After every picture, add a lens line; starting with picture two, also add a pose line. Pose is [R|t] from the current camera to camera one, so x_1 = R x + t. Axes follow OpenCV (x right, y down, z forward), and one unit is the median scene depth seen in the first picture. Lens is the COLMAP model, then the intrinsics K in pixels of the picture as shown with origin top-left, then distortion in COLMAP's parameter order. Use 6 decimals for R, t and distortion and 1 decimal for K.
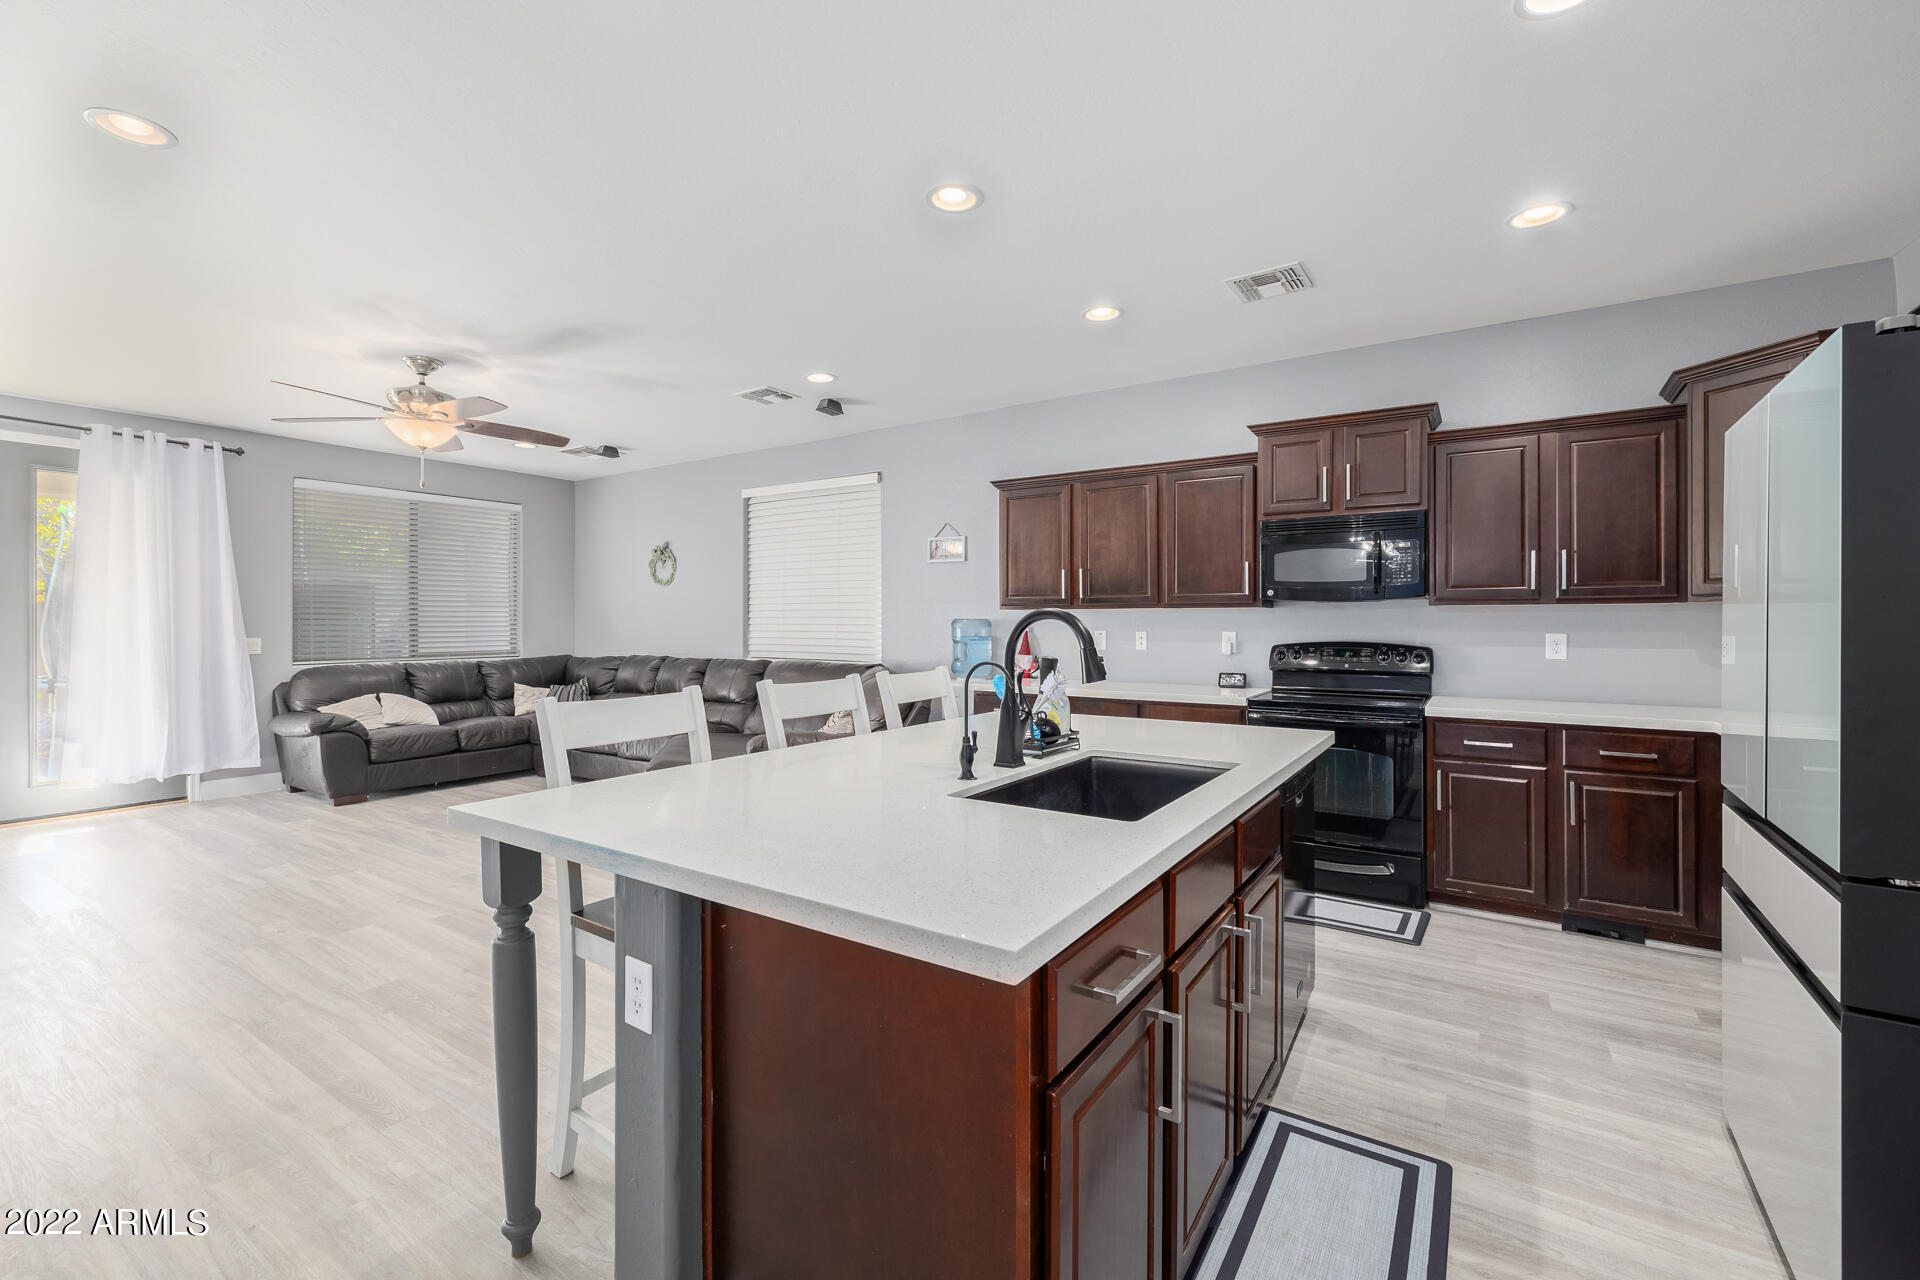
lens RADIAL K [[809.2, 0, 963.5], [0, 809.2, 614.8], [0, 0, 1]] dist [0.000440, 0.000016]
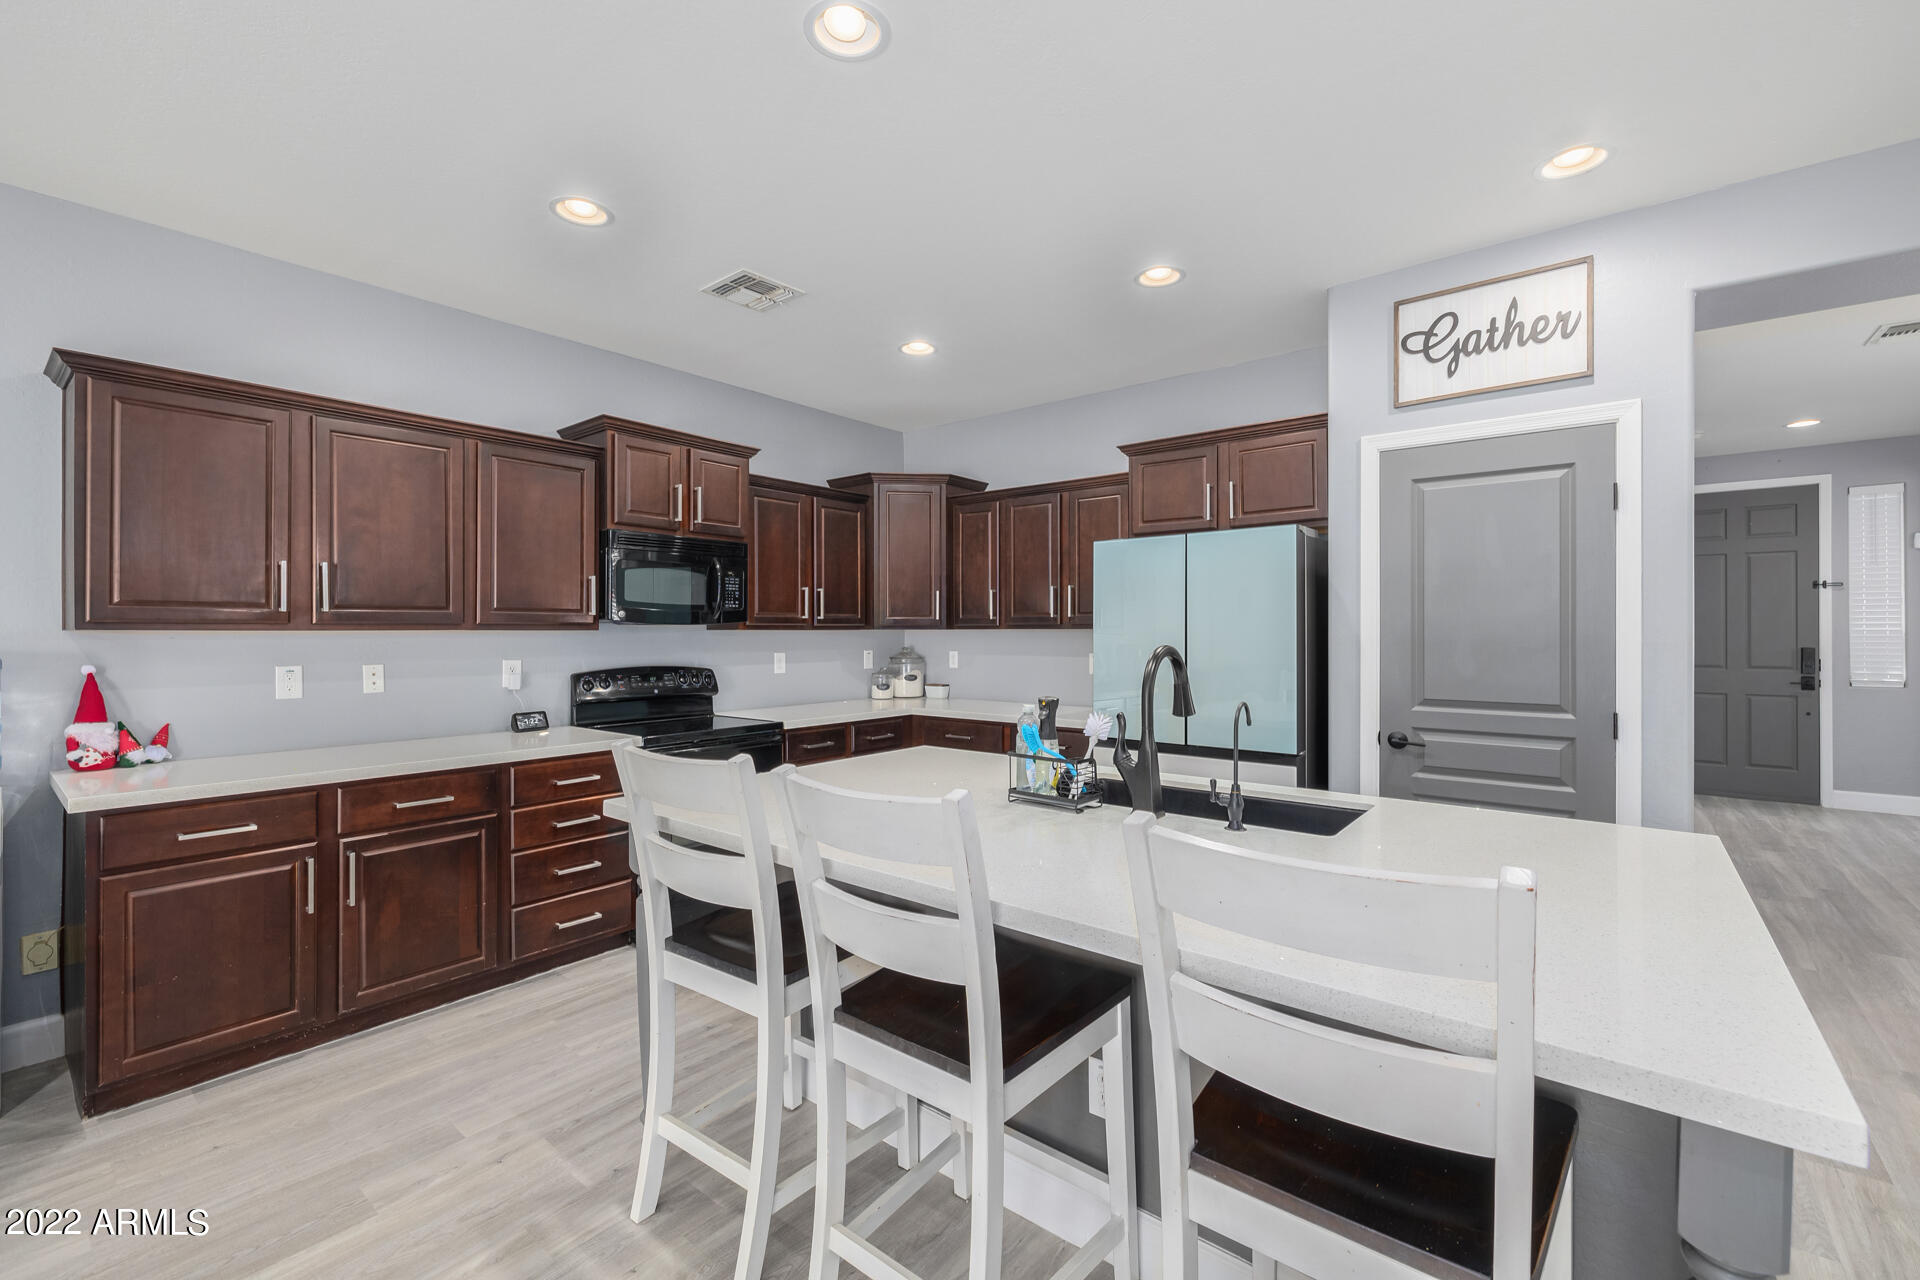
lens RADIAL K [[815.3, 0, 960.0], [0, 815.3, 640.0], [0, 0, 1]] dist [0.000467, 0.000031]
pose [[0.092301, -0.001911, 0.995729, -0.459782], [0.005906, 0.999982, 0.001371, 0.003098], [-0.995714, 0.005755, 0.092311, 0.552002]]
